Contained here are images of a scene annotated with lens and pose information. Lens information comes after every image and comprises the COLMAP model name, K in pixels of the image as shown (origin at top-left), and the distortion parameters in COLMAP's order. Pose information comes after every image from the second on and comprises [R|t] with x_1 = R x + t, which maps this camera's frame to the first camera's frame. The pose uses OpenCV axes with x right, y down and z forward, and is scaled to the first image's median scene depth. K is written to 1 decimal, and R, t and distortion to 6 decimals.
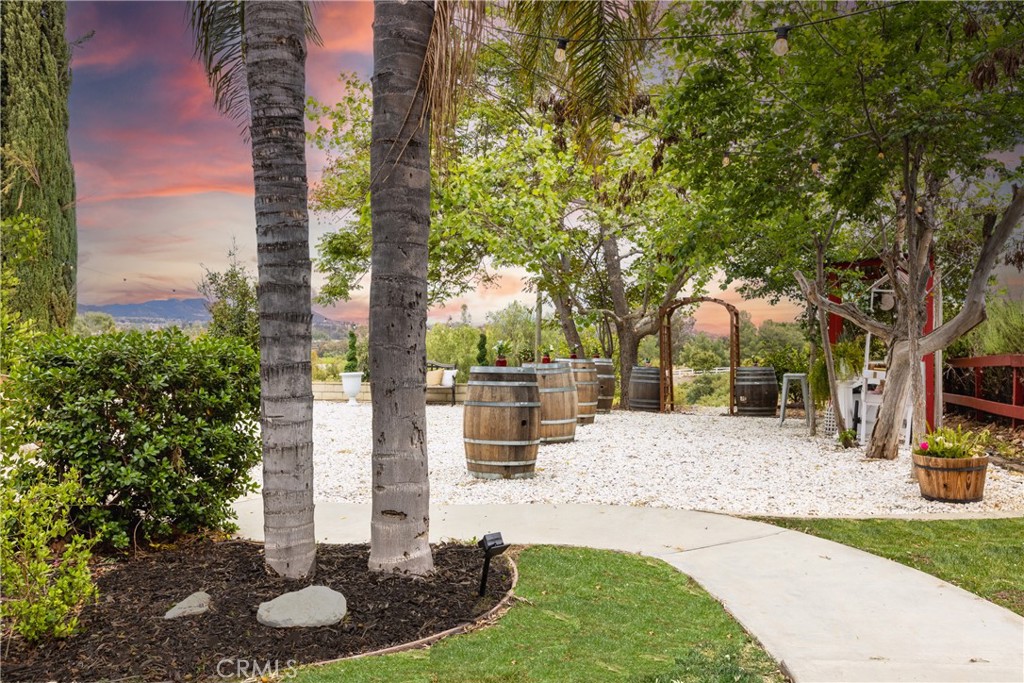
lens RADIAL K [[828.6, 0, 512.8], [0, 828.6, 343.2], [0, 0, 1]] dist [-0.000276, -0.000269]
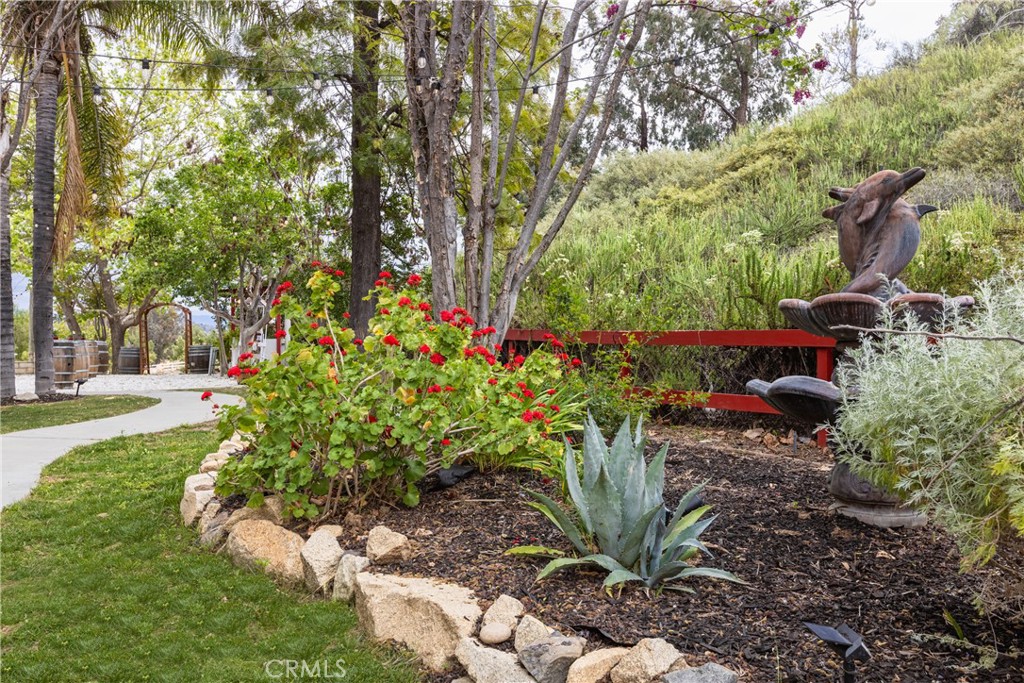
lens RADIAL K [[840.5, 0, 513.4], [0, 840.5, 340.6], [0, 0, 1]] dist [0.012599, 0.004755]
pose [[0.836157, -0.010520, 0.548389, -0.161735], [0.007255, 0.999941, 0.008120, 0.014314], [-0.548442, -0.002811, 0.836184, -1.100520]]
